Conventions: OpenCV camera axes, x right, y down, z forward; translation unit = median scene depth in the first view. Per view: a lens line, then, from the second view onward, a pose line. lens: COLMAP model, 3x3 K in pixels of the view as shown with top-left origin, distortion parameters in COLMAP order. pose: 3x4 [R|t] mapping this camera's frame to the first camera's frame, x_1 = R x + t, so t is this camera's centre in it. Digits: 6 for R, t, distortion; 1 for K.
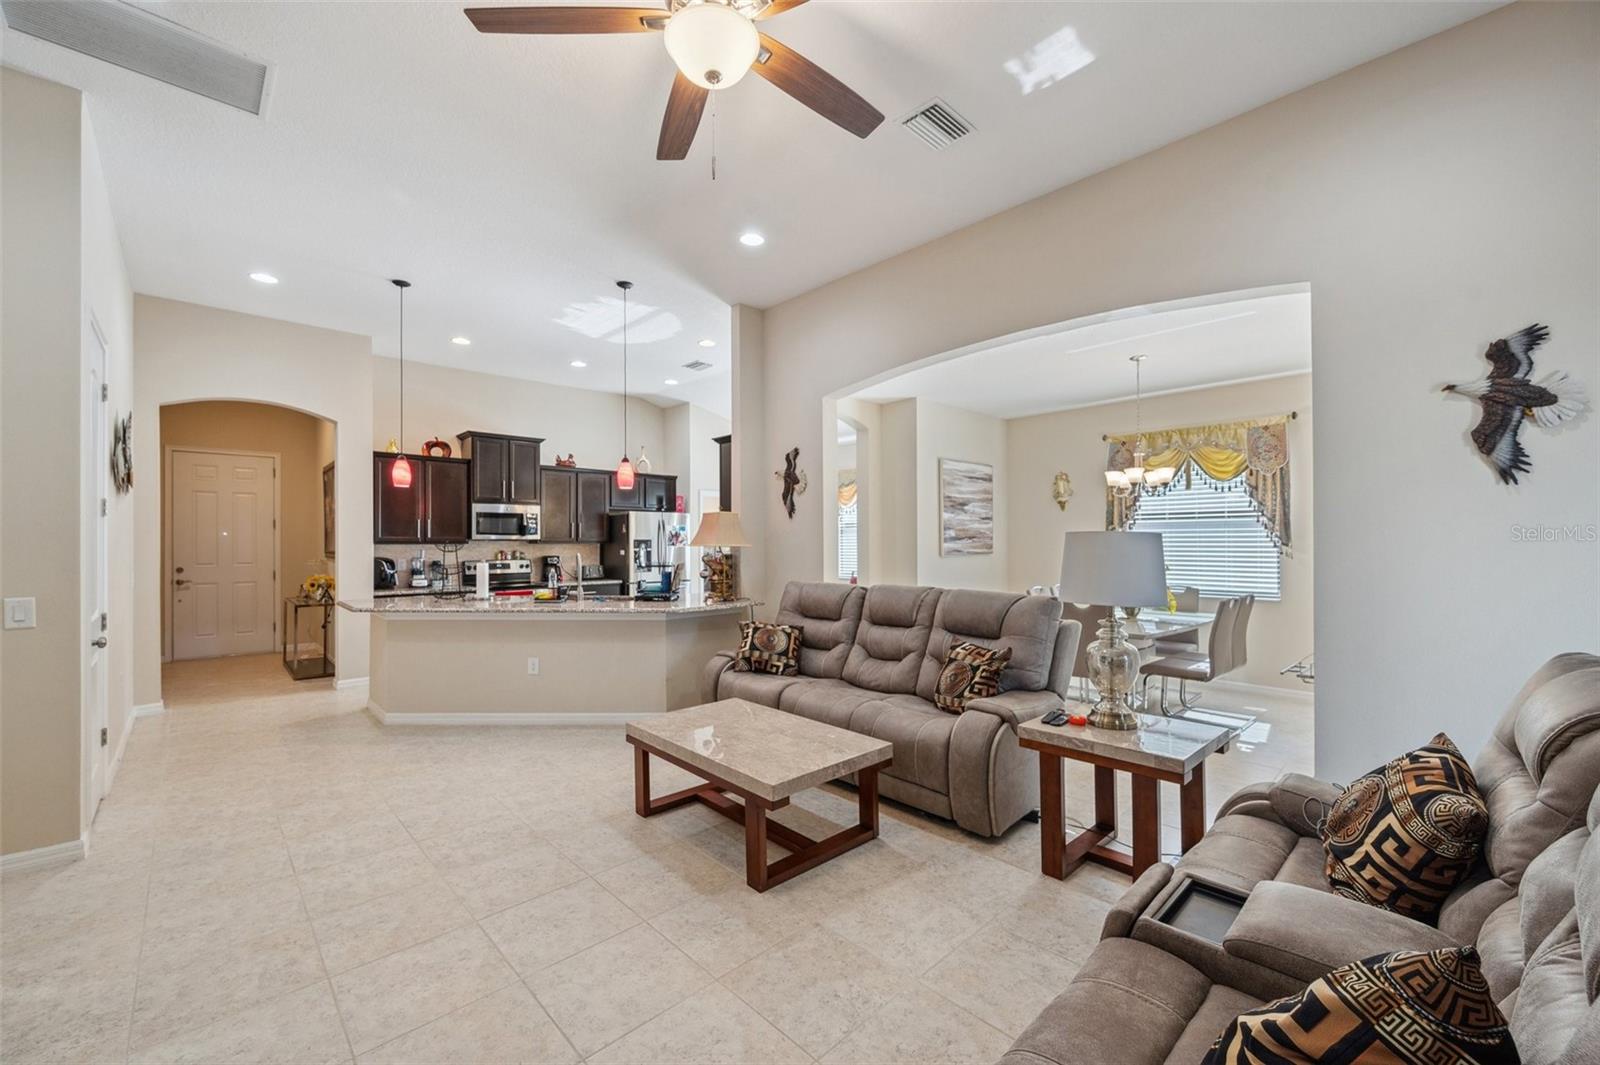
lens RADIAL K [[635.7, 0, 800.8], [0, 635.7, 538.5], [0, 0, 1]] dist [0.000184, -0.000347]
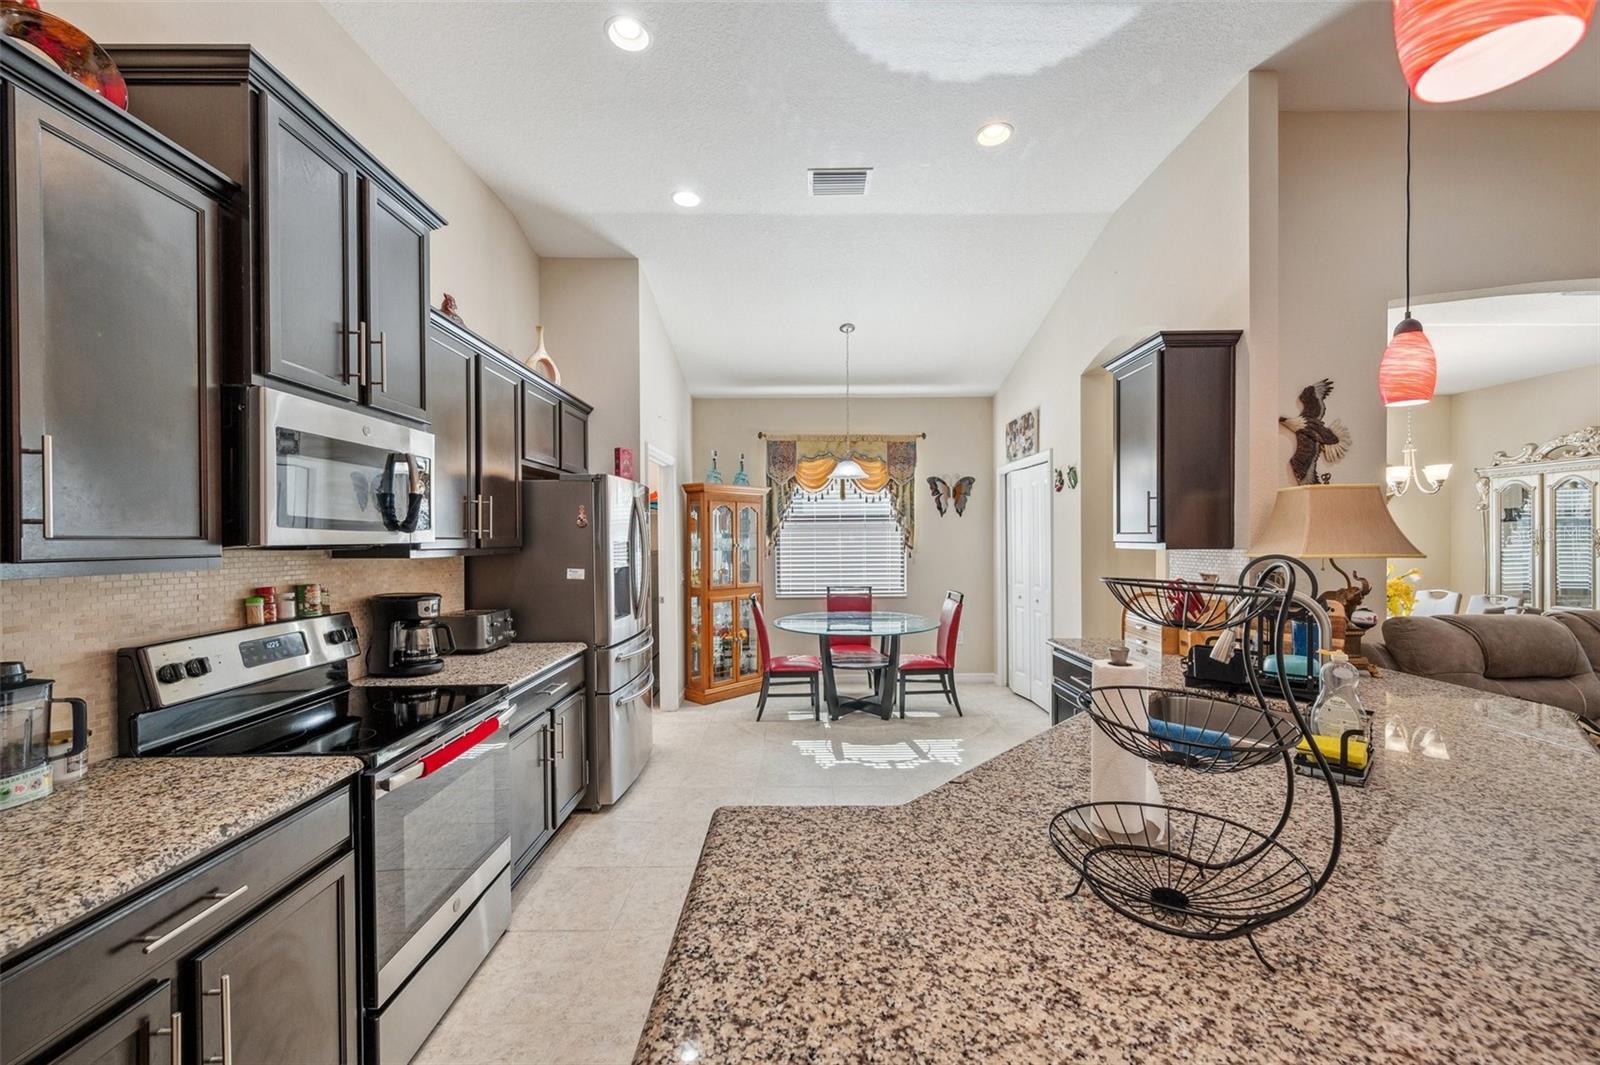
lens RADIAL K [[638.4, 0, 801.6], [0, 638.4, 541.2], [0, 0, 1]] dist [-0.000383, 0.000004]
pose [[0.682520, -0.005727, 0.730844, -0.567536], [-0.000324, 0.999967, 0.008139, -0.002617], [-0.730867, -0.005792, 0.682496, 0.728594]]
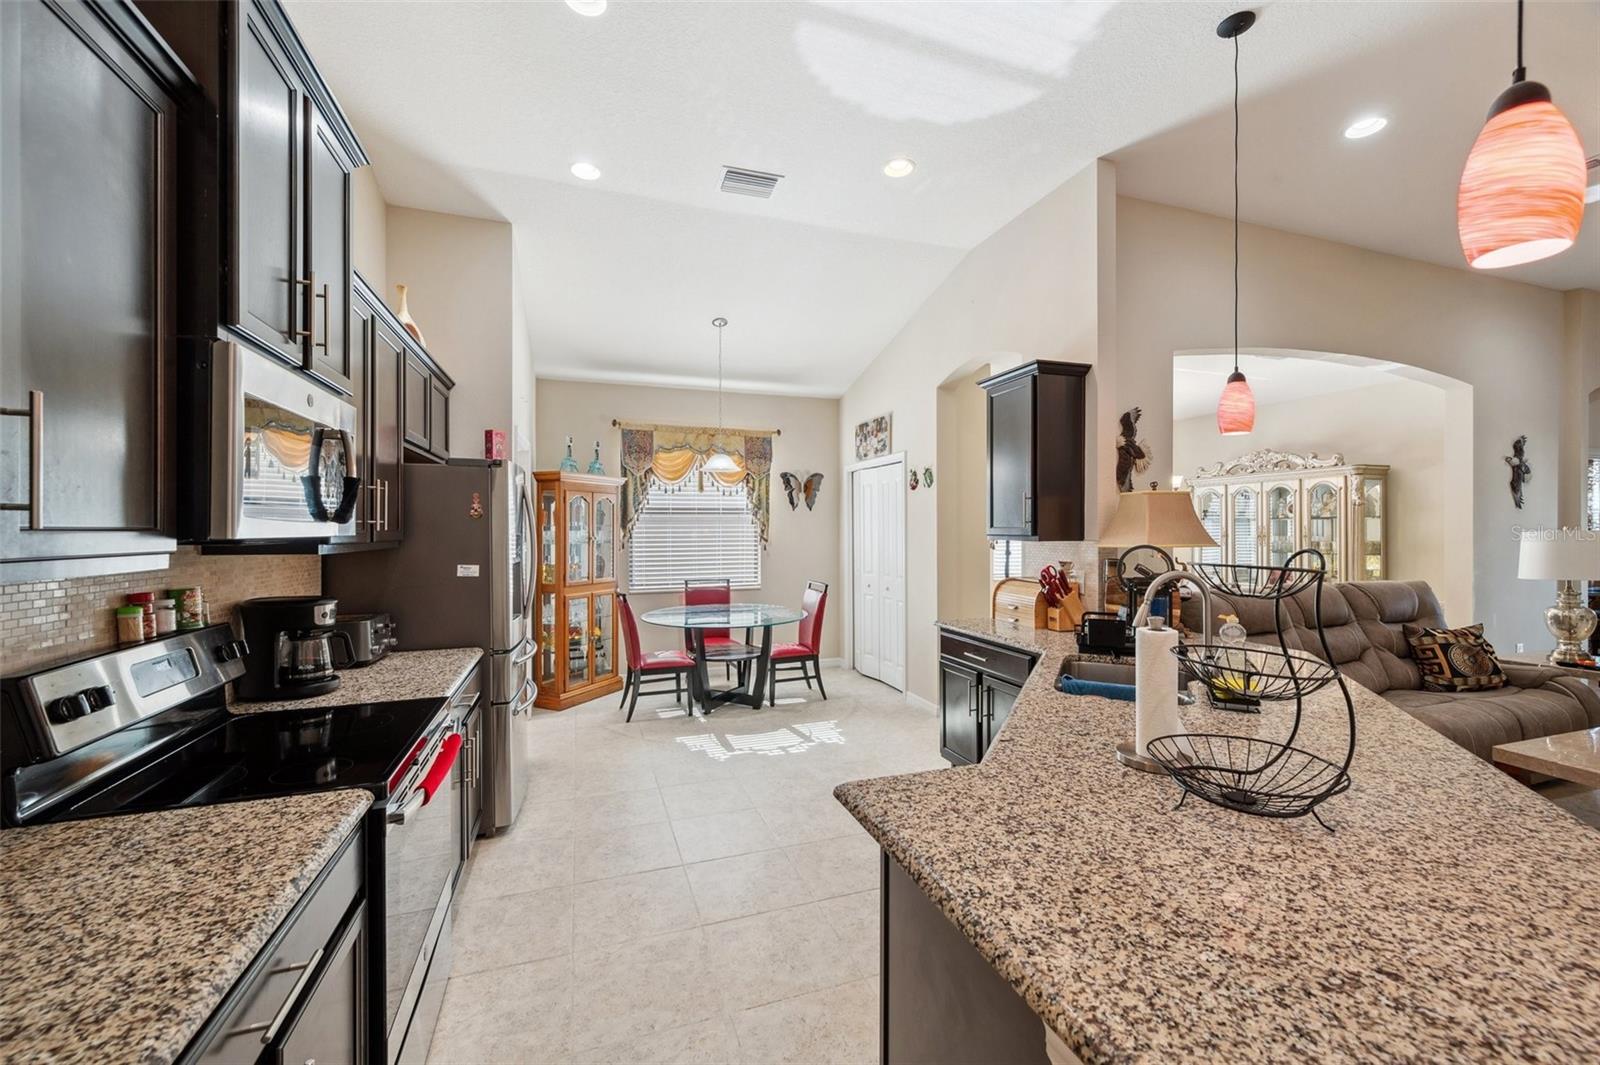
lens RADIAL K [[644.3, 0, 801.9], [0, 644.3, 528.3], [0, 0, 1]] dist [-0.000057, 0.000063]
pose [[0.408998, 0.002860, 0.912531, -0.635082], [-0.003804, 0.999992, -0.001429, -0.002651], [-0.912527, -0.002887, 0.409006, 0.800901]]
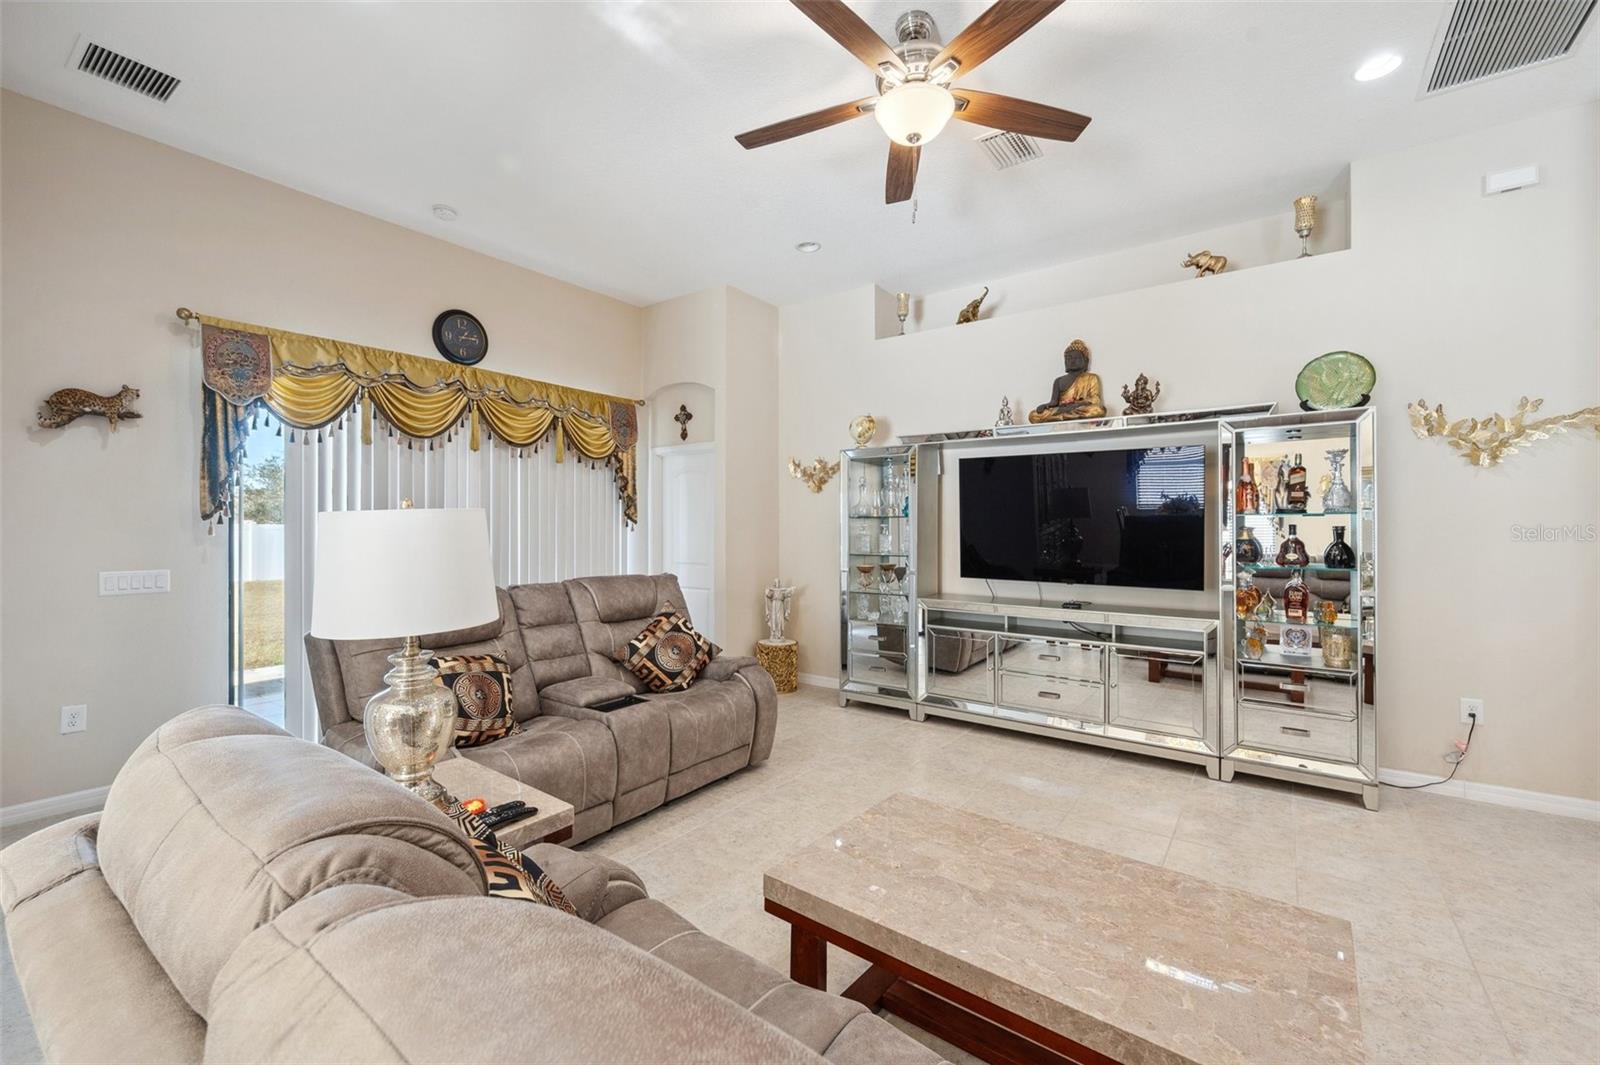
lens RADIAL K [[656.2, 0, 800.0], [0, 656.2, 532.5], [0, 0, 1]] dist [-0.001380, -0.000165]
pose [[-0.983922, 0.003697, -0.178561, 0.092184], [0.003706, 0.999993, 0.000284, 0.005538], [0.178561, -0.000383, -0.983929, 0.675701]]
